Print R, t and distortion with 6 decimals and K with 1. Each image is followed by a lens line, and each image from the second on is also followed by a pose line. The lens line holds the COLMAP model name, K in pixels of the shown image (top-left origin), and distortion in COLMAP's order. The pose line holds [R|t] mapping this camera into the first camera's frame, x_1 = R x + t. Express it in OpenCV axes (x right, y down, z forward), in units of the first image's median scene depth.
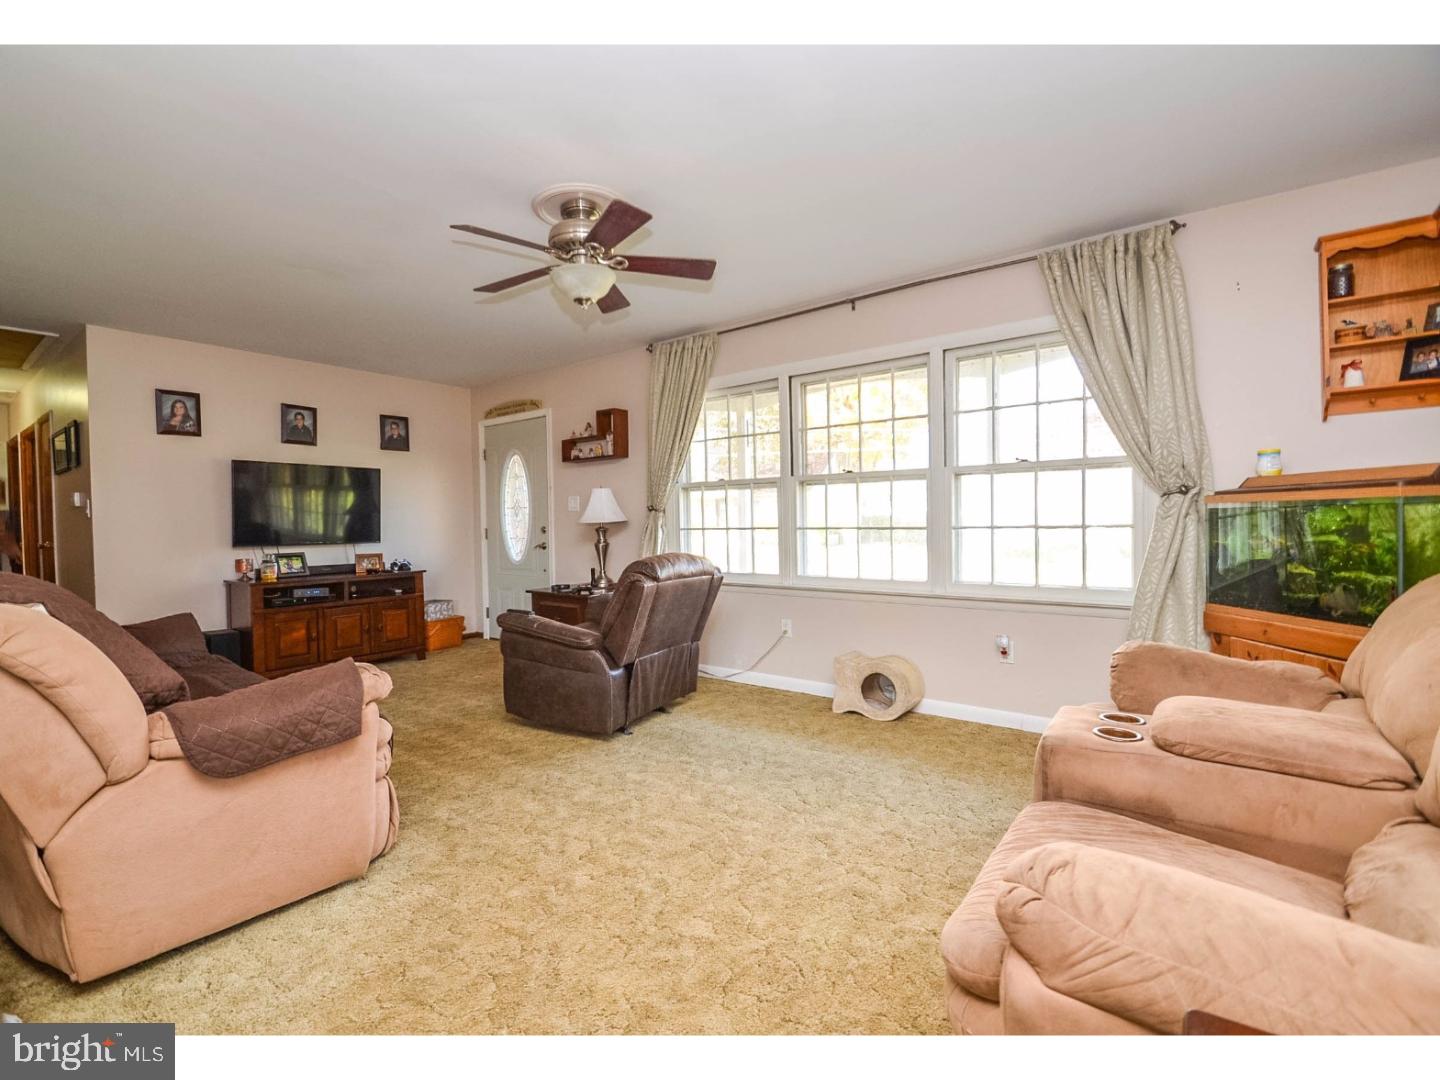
lens RADIAL K [[626.6, 0, 689.2], [0, 626.6, 537.5], [0, 0, 1]] dist [-0.000788, -0.000094]
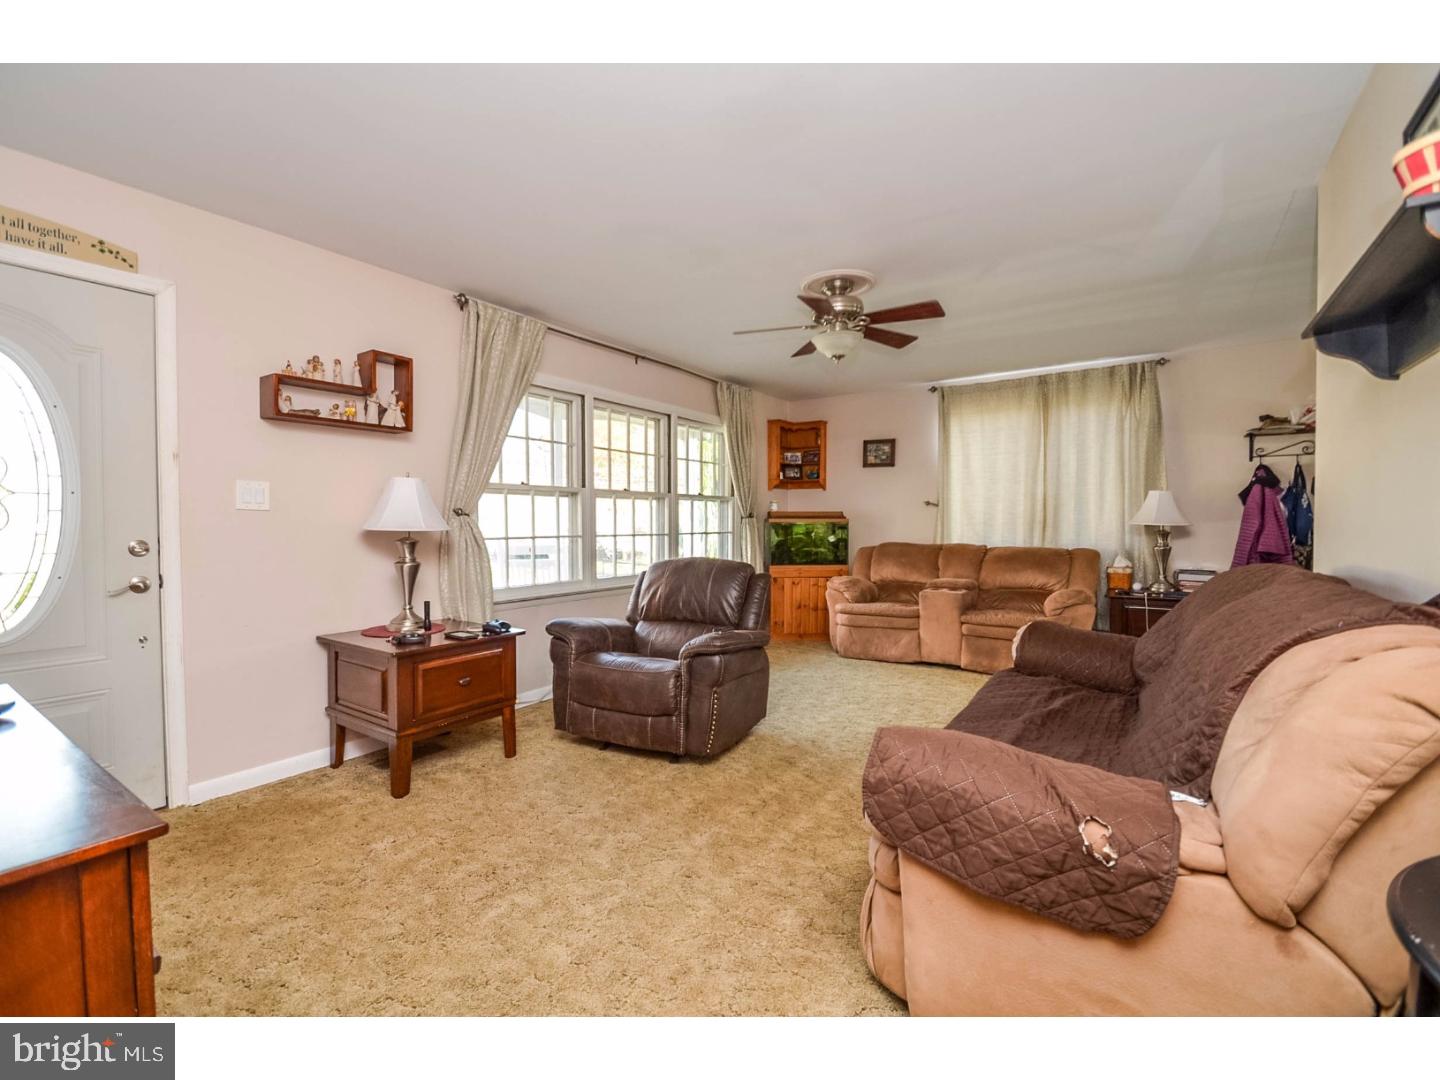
lens RADIAL K [[626.6, 0, 689.2], [0, 626.6, 537.5], [0, 0, 1]] dist [-0.000788, -0.000094]
pose [[-0.016648, -0.002488, 0.999858, -0.966191], [0.036656, 0.999323, 0.003097, -0.011525], [-0.999189, 0.036703, -0.016546, 0.889218]]
